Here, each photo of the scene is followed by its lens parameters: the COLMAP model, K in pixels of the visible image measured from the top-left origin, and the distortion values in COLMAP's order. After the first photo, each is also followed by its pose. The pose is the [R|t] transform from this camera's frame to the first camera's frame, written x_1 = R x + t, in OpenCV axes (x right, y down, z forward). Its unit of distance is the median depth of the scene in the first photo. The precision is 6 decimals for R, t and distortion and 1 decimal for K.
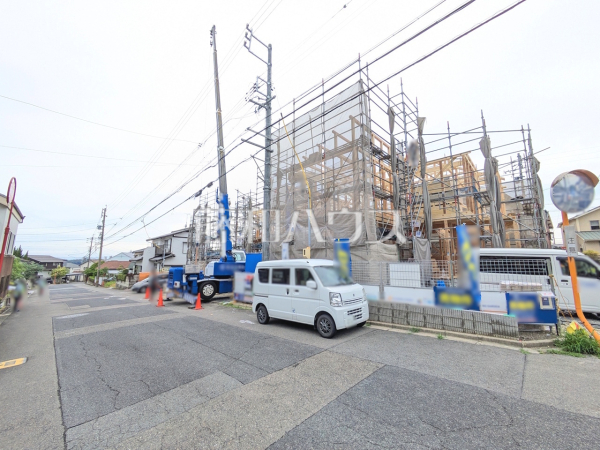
lens RADIAL K [[240.3, 0, 297.3], [0, 240.3, 225.8], [0, 0, 1]] dist [0.001035, 0.000886]
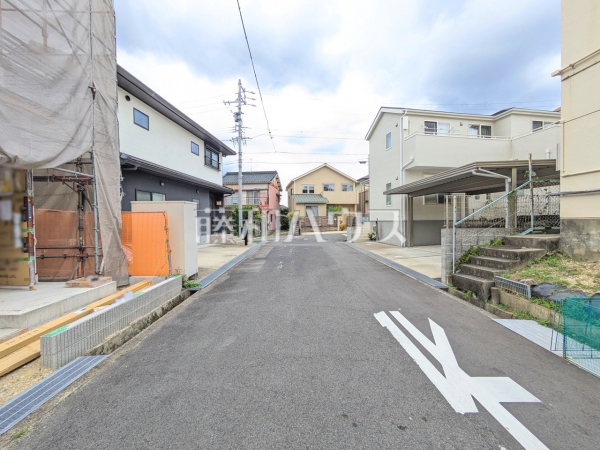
lens RADIAL K [[240.3, 0, 299.5], [0, 240.3, 222.9], [0, 0, 1]] dist [0.001035, 0.000886]
pose [[0.697803, -0.014501, 0.716143, 0.823255], [-0.090530, 0.989992, 0.108258, 0.061660], [-0.710545, -0.140375, 0.689507, 0.469955]]
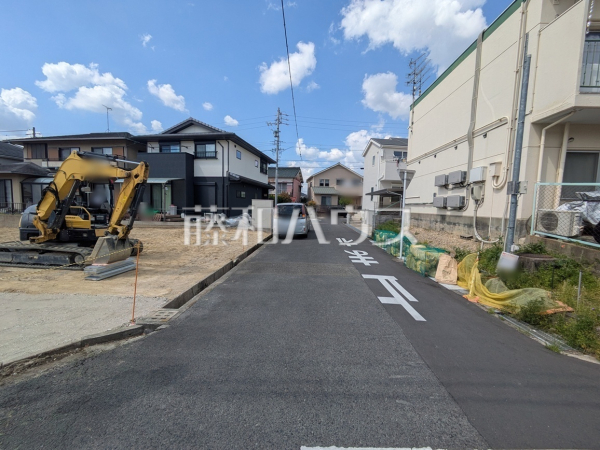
lens RADIAL K [[234.8, 0, 301.0], [0, 234.8, 221.0], [0, 0, 1]] dist [0.000406, 0.000508]
pose [[0.743184, -0.020307, 0.668779, 0.461405], [-0.124860, 0.977772, 0.168440, -0.000009], [-0.657334, -0.208685, 0.724129, 0.118227]]
